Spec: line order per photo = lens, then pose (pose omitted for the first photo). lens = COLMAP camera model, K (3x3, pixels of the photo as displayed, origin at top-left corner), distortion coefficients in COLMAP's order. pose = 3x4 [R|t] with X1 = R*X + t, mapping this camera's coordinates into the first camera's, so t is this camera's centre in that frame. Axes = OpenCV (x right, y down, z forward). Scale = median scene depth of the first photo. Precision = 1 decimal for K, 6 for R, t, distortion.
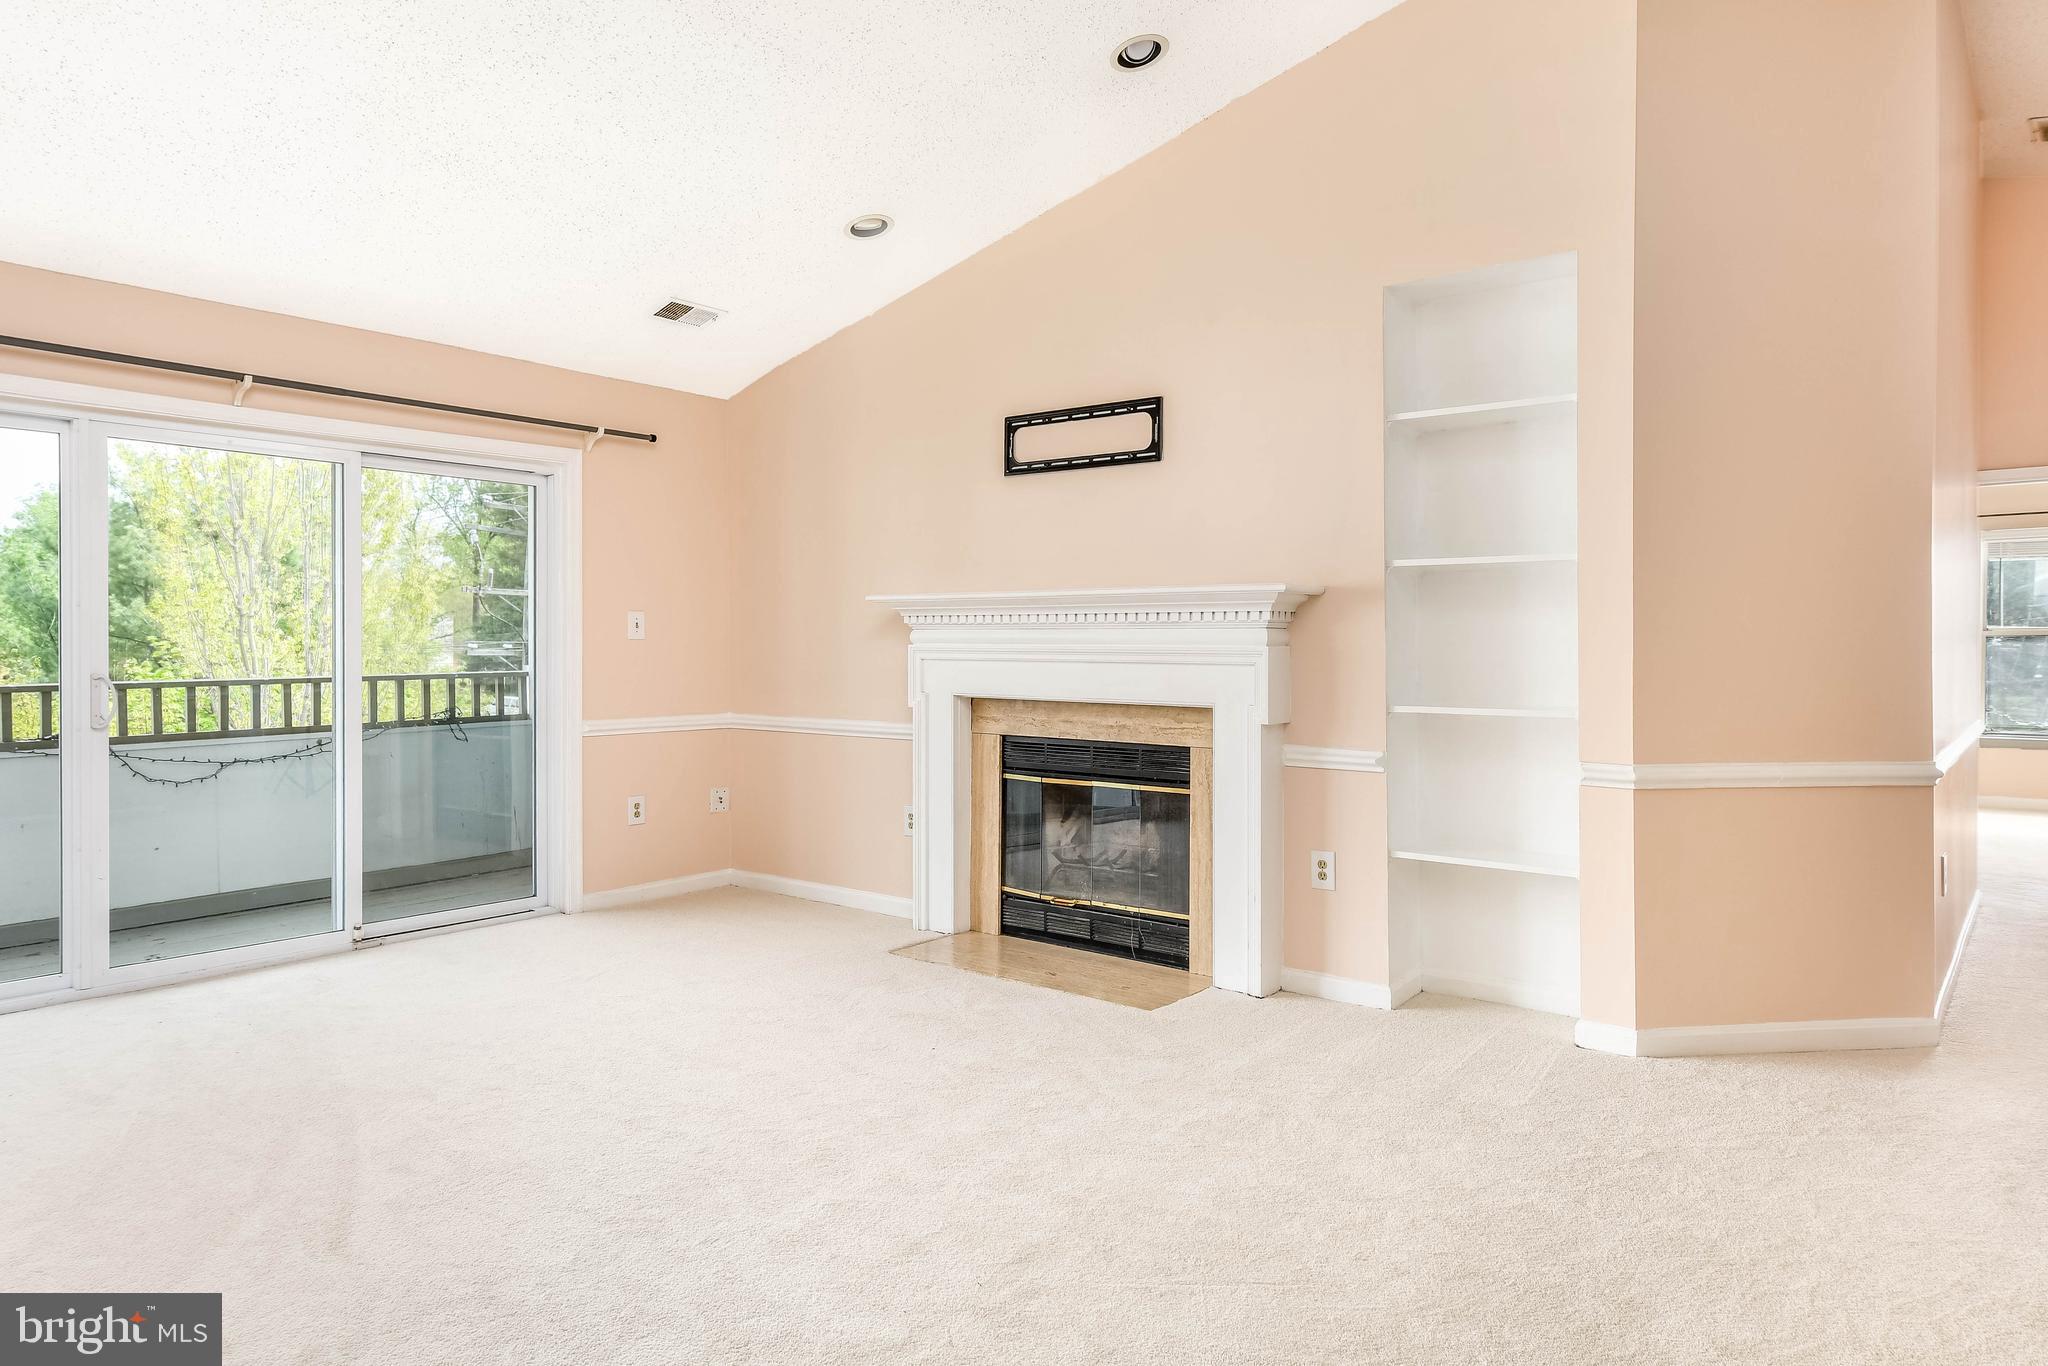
lens RADIAL K [[1278.0, 0, 1027.5], [0, 1278.0, 672.0], [0, 0, 1]] dist [-0.000125, 0.000147]
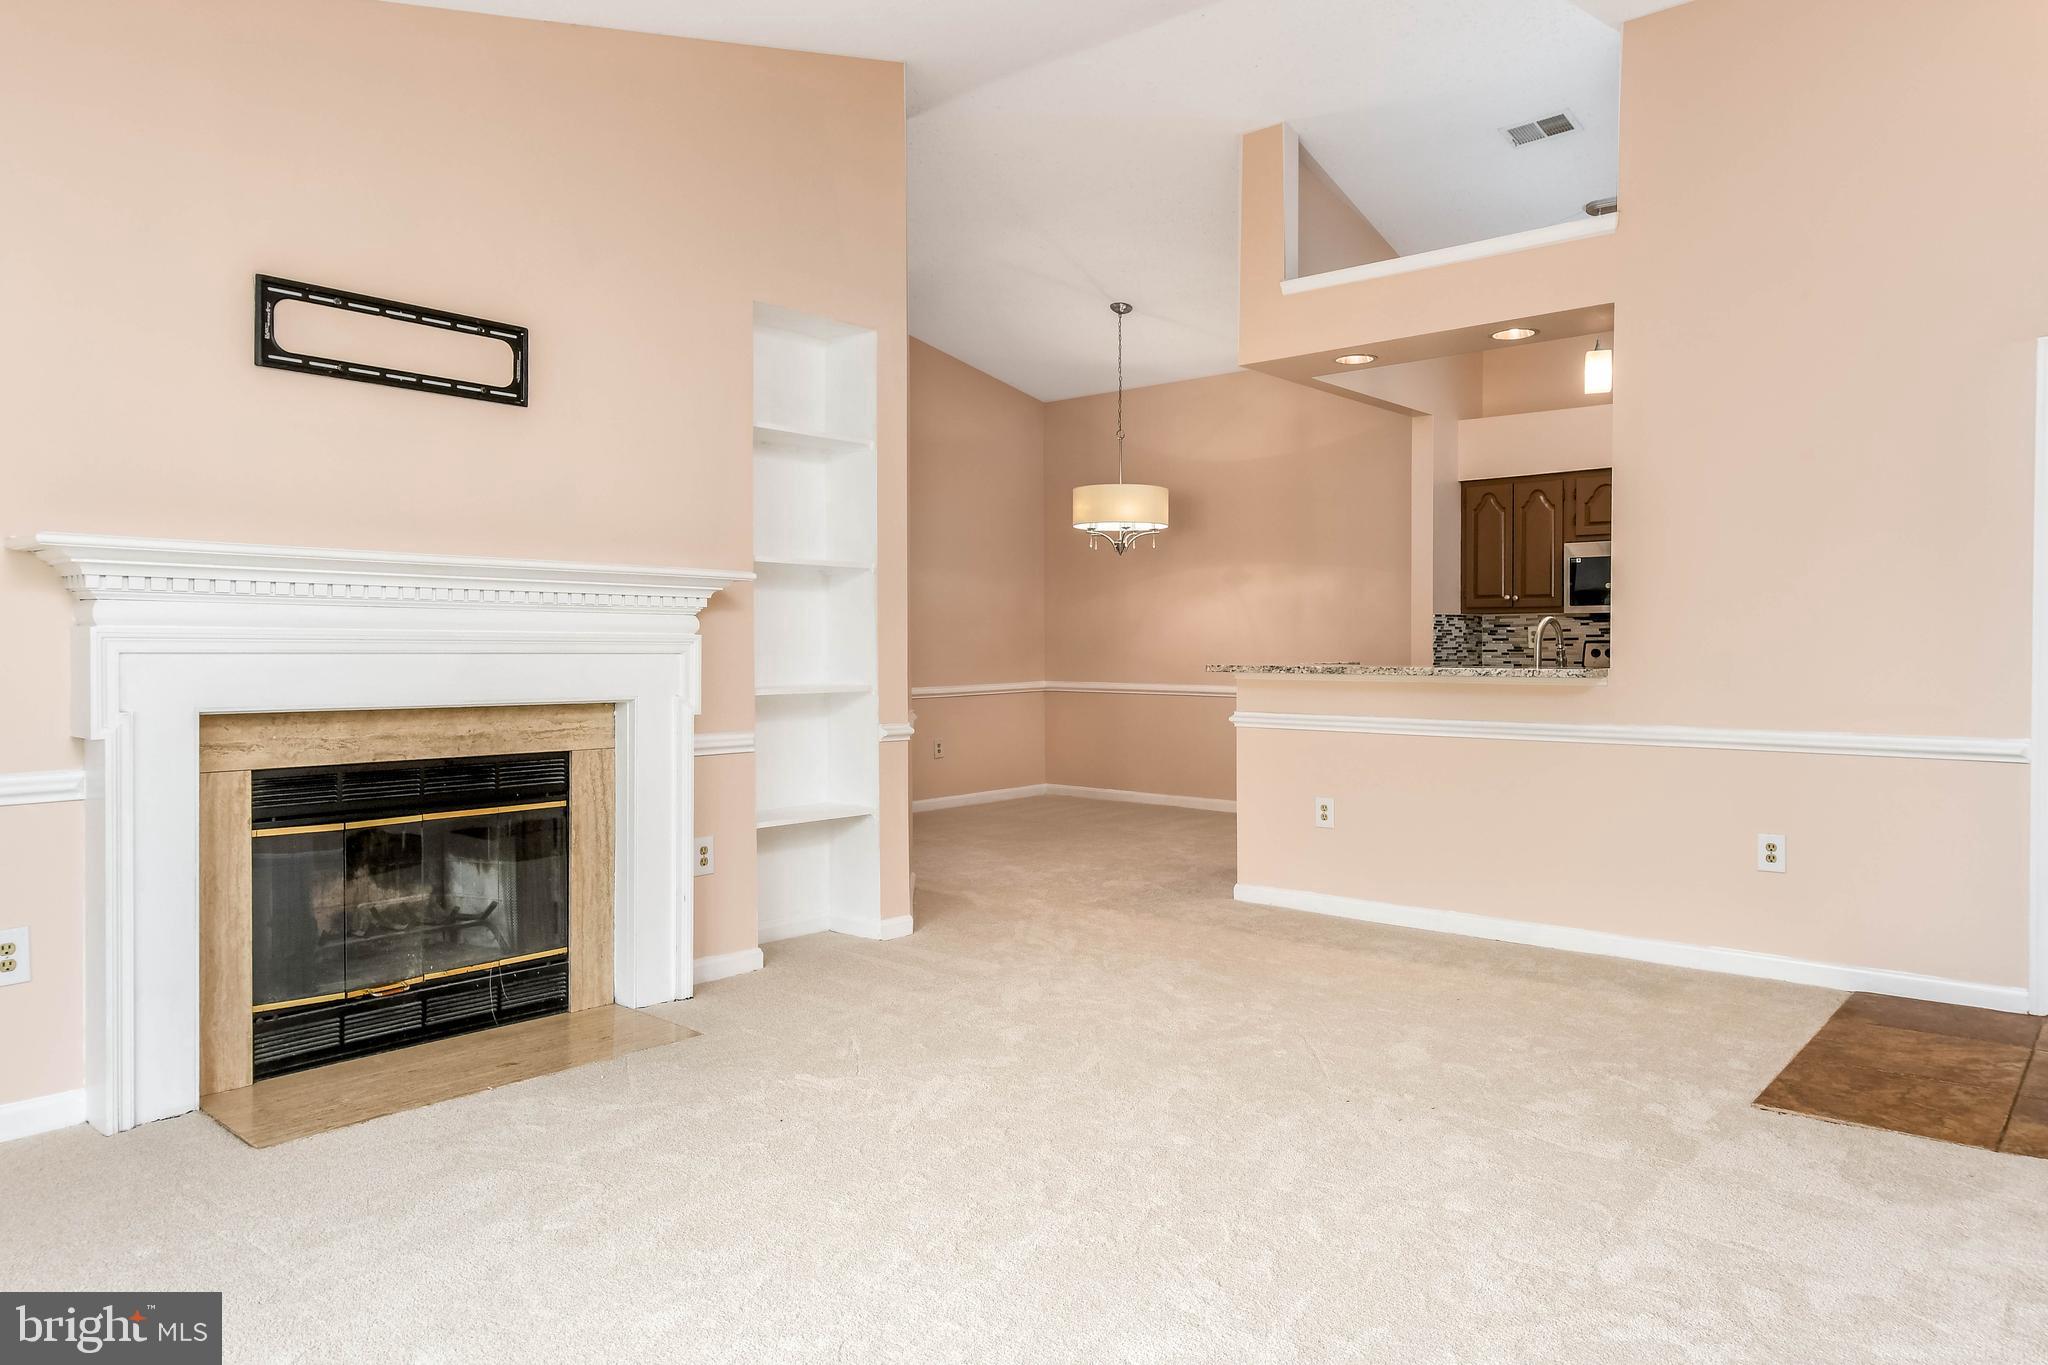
lens RADIAL K [[1278.0, 0, 1026.8], [0, 1278.0, 677.1], [0, 0, 1]] dist [-0.000125, 0.000147]
pose [[0.043795, -0.025976, 0.998703, -0.676327], [0.021104, 0.999463, 0.025071, -0.005280], [-0.998818, 0.019979, 0.044320, 0.618337]]
